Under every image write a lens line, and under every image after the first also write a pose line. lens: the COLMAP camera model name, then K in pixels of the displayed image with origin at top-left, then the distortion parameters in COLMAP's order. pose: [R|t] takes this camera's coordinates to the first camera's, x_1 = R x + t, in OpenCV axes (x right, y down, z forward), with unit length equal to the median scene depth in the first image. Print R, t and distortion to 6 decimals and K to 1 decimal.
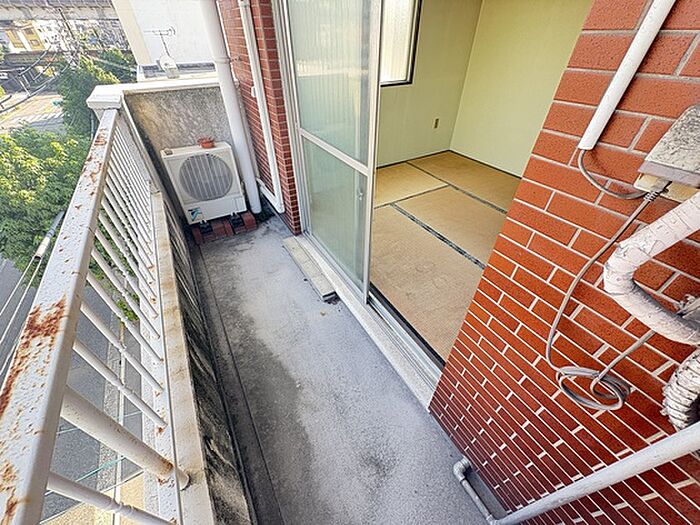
lens RADIAL K [[280.1, 0, 350.0], [0, 280.1, 262.5], [0, 0, 1]] dist [0.000034, -0.000002]
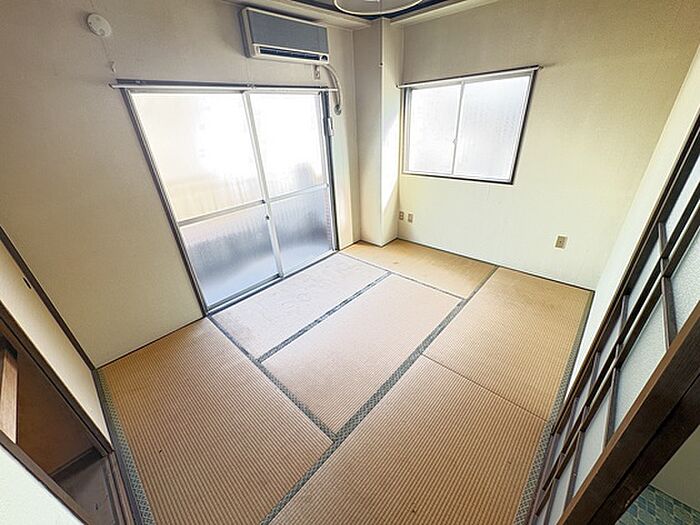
lens RADIAL K [[280.1, 0, 350.0], [0, 280.1, 262.5], [0, 0, 1]] dist [0.000034, -0.000002]
pose [[0.283027, 0.431471, -0.856579, 0.924777], [-0.575798, 0.790685, 0.208026, -0.341688], [0.767041, 0.434339, 0.472225, 0.313651]]
